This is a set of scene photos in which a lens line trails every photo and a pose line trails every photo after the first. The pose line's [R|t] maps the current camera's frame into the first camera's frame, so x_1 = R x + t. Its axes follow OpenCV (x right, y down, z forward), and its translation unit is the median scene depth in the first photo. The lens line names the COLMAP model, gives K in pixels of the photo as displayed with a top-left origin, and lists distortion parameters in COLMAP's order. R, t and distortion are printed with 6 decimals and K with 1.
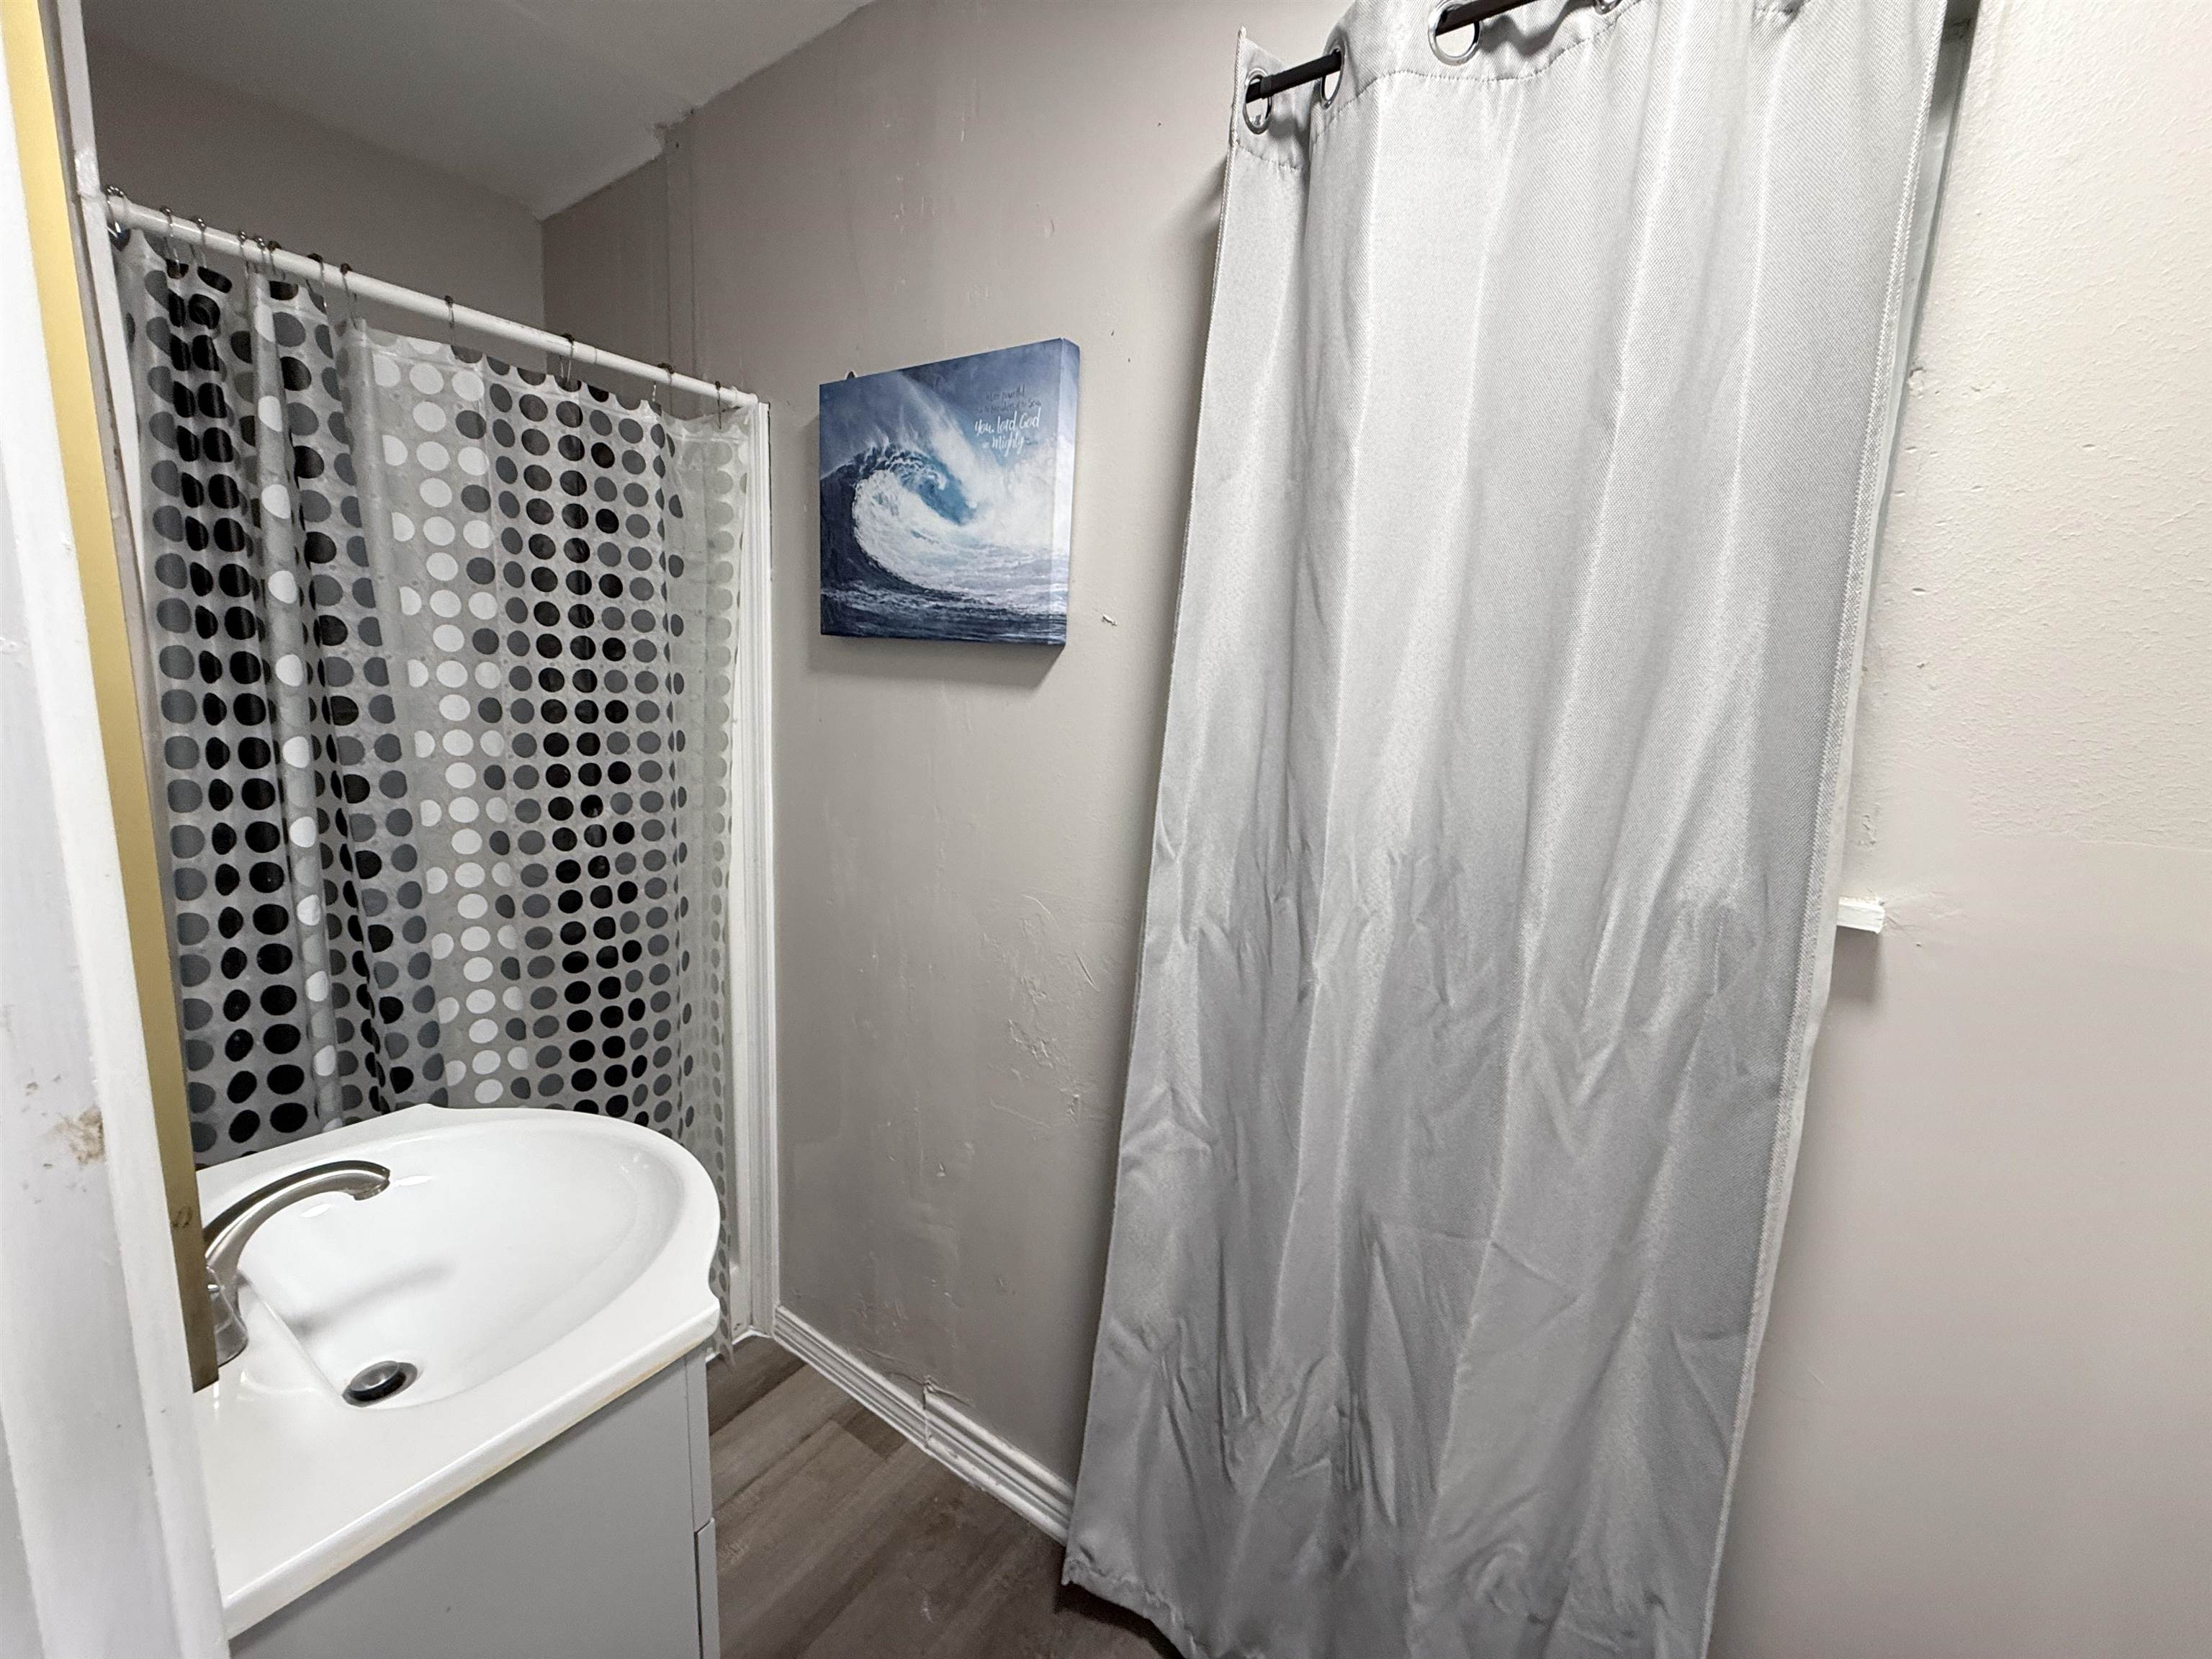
lens RADIAL K [[883.6, 0, 1101.2], [0, 883.6, 829.3], [0, 0, 1]] dist [0.000144, -0.000003]
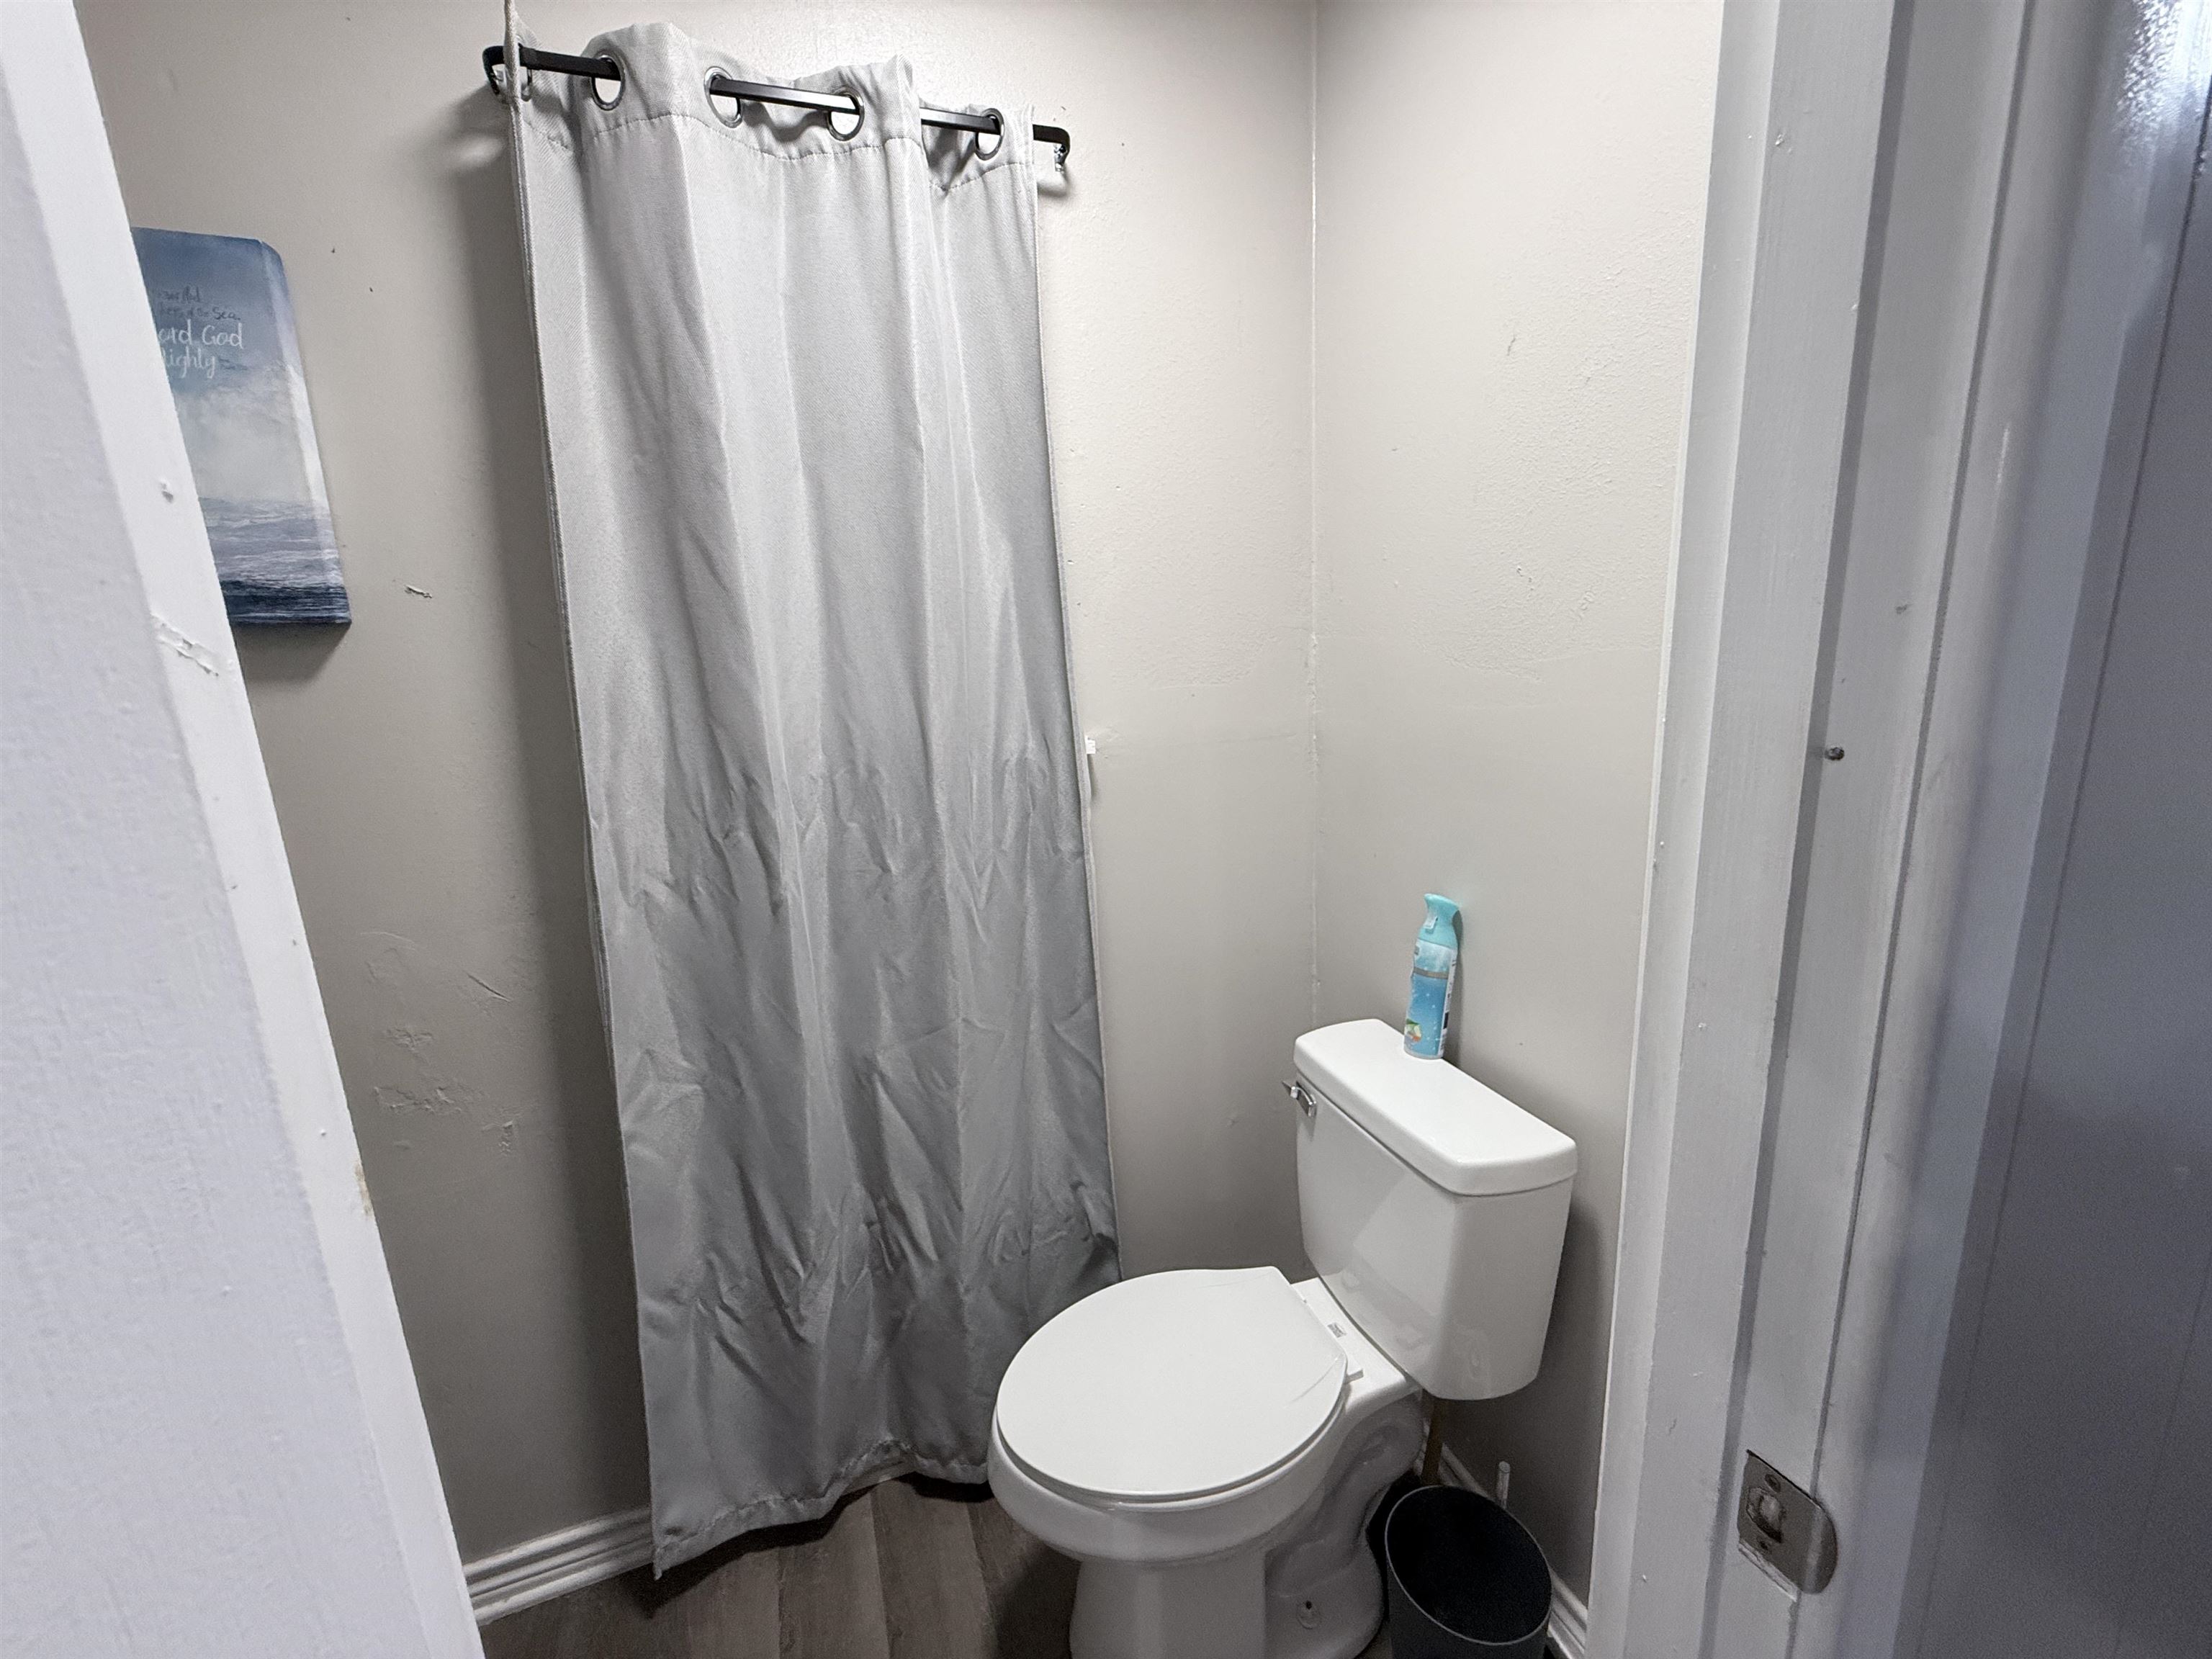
lens RADIAL K [[883.6, 0, 1101.2], [0, 883.6, 829.3], [0, 0, 1]] dist [0.000144, -0.000003]
pose [[0.571242, -0.241448, 0.784465, -0.415524], [0.204520, 0.967479, 0.148847, -0.000003], [-0.794892, 0.075412, 0.602046, -0.061172]]
